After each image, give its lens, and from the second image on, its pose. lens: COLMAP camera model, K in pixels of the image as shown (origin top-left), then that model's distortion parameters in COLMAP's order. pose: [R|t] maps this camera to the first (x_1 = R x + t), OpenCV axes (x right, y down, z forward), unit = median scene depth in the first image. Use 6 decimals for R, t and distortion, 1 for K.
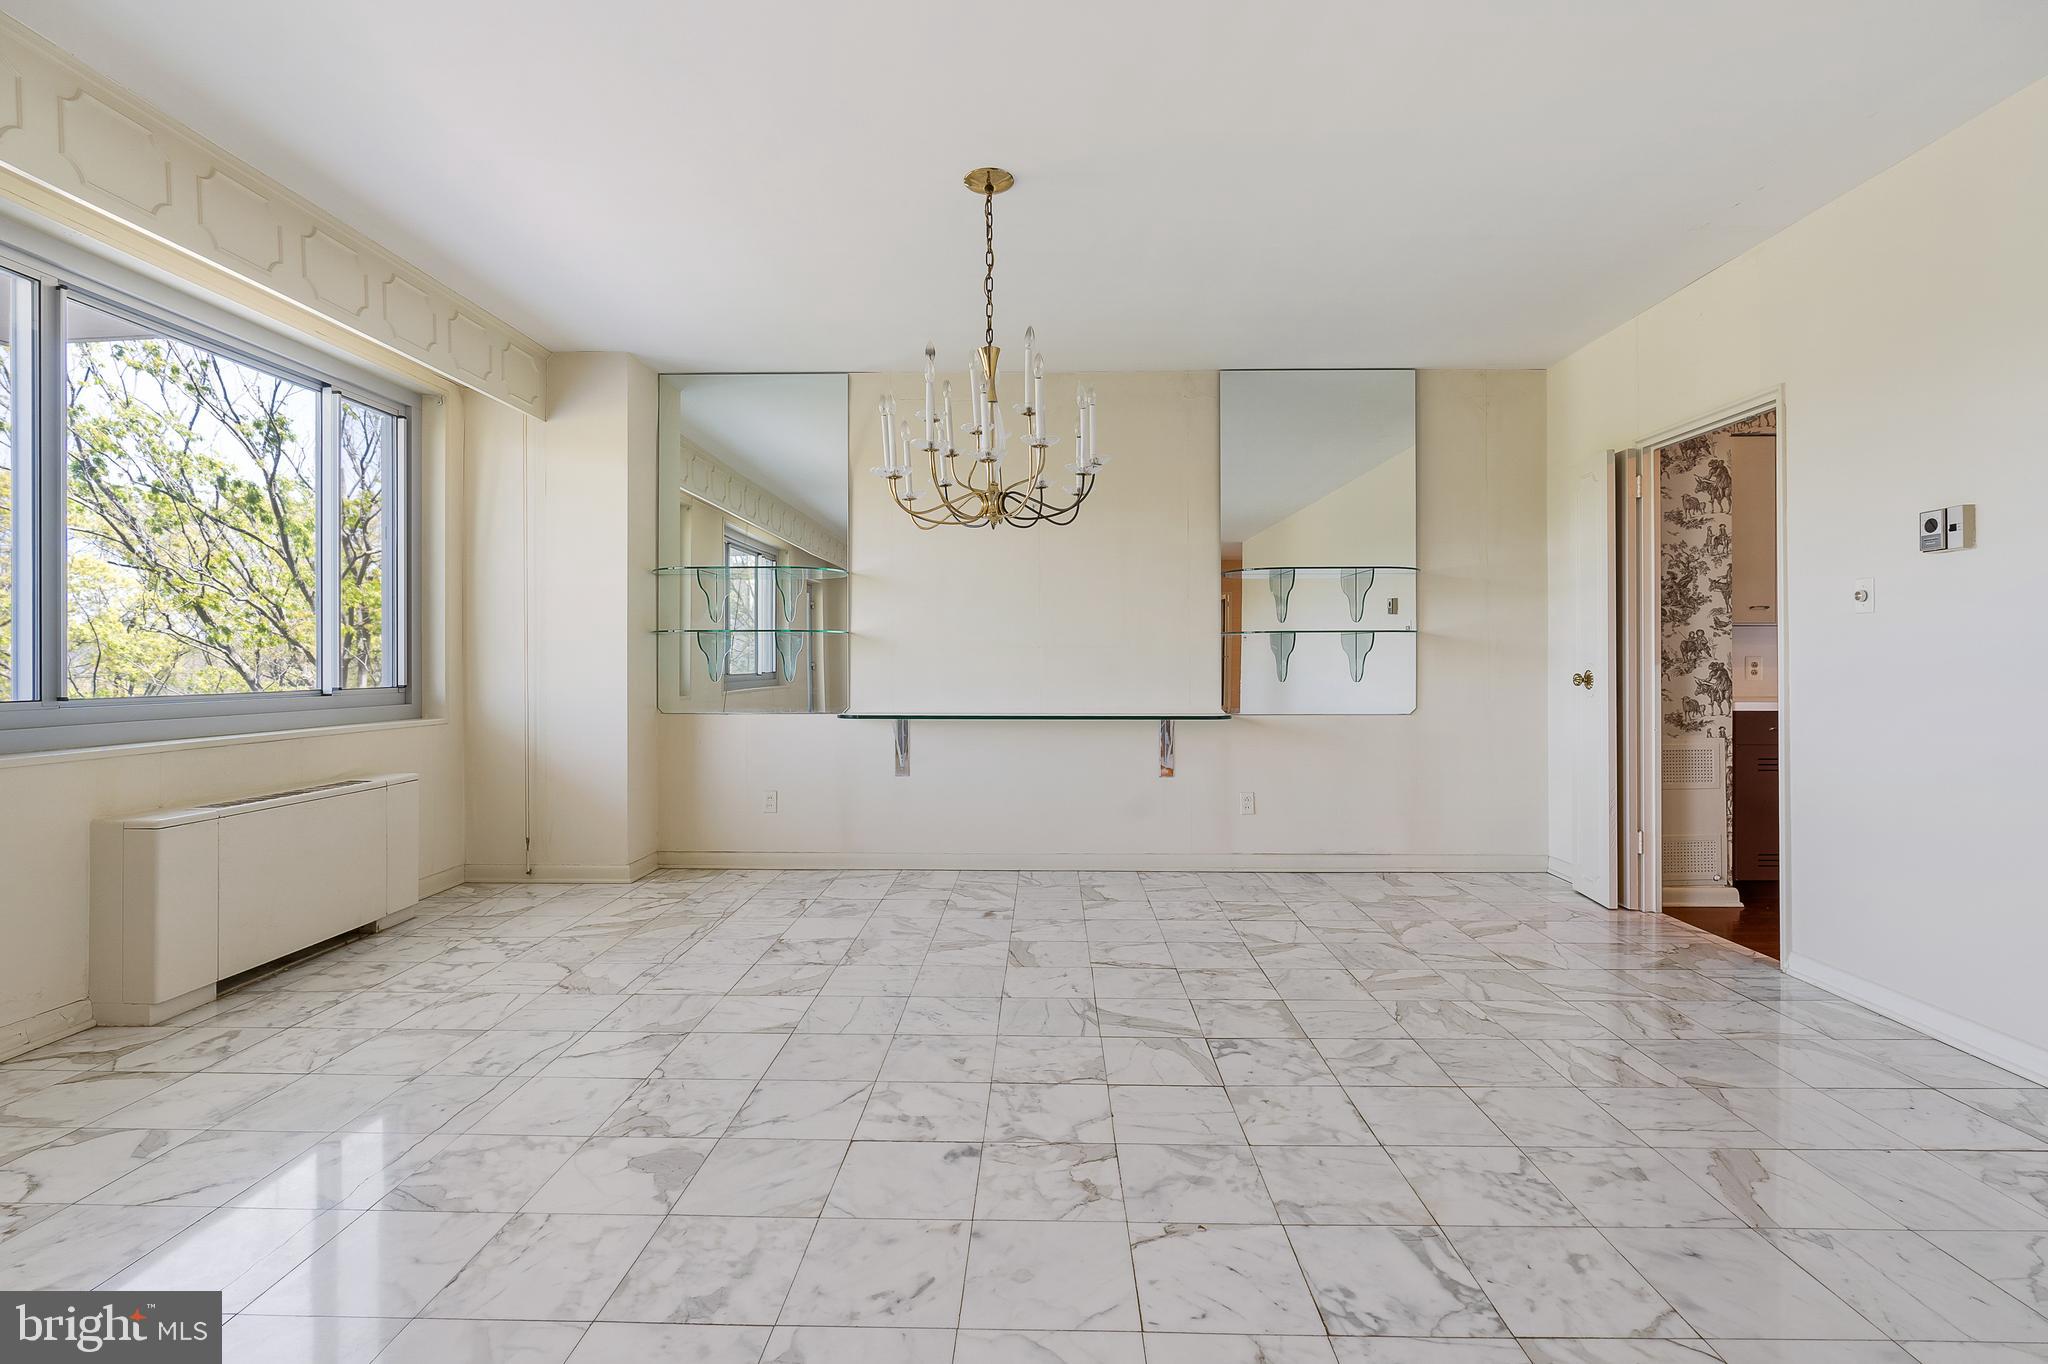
lens RADIAL K [[946.1, 0, 1004.8], [0, 946.1, 671.5], [0, 0, 1]] dist [-0.009822, 0.004453]
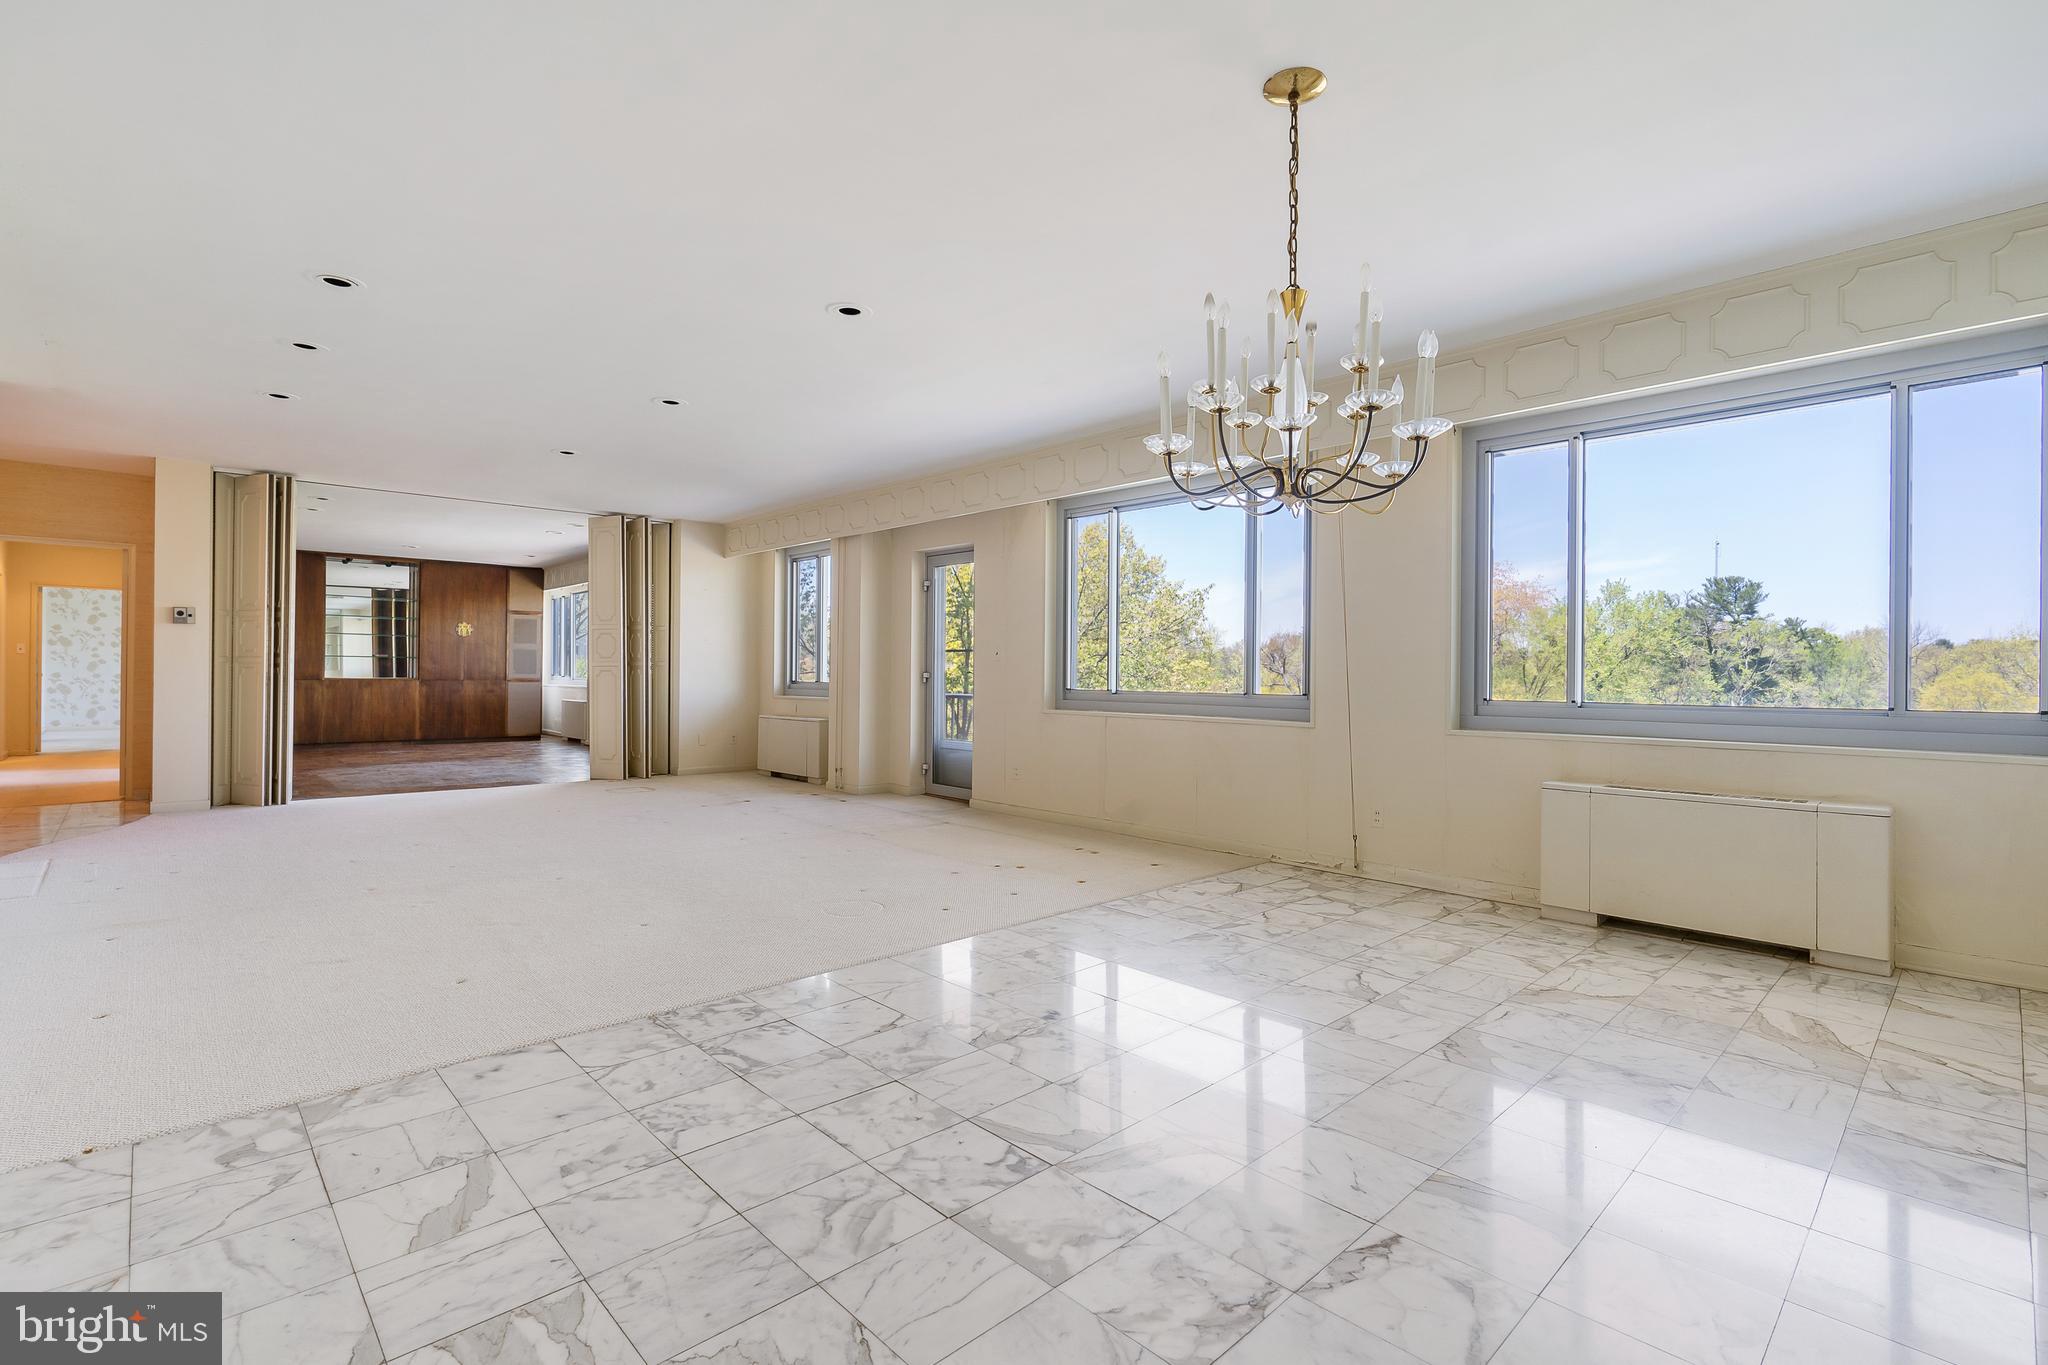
lens RADIAL K [[946.1, 0, 1027.3], [0, 946.1, 670.0], [0, 0, 1]] dist [-0.009822, 0.004453]
pose [[-0.701168, -0.005829, -0.712972, 0.941937], [-0.013130, 0.999903, 0.004737, -0.019093], [0.712875, 0.012683, -0.701176, 1.845426]]
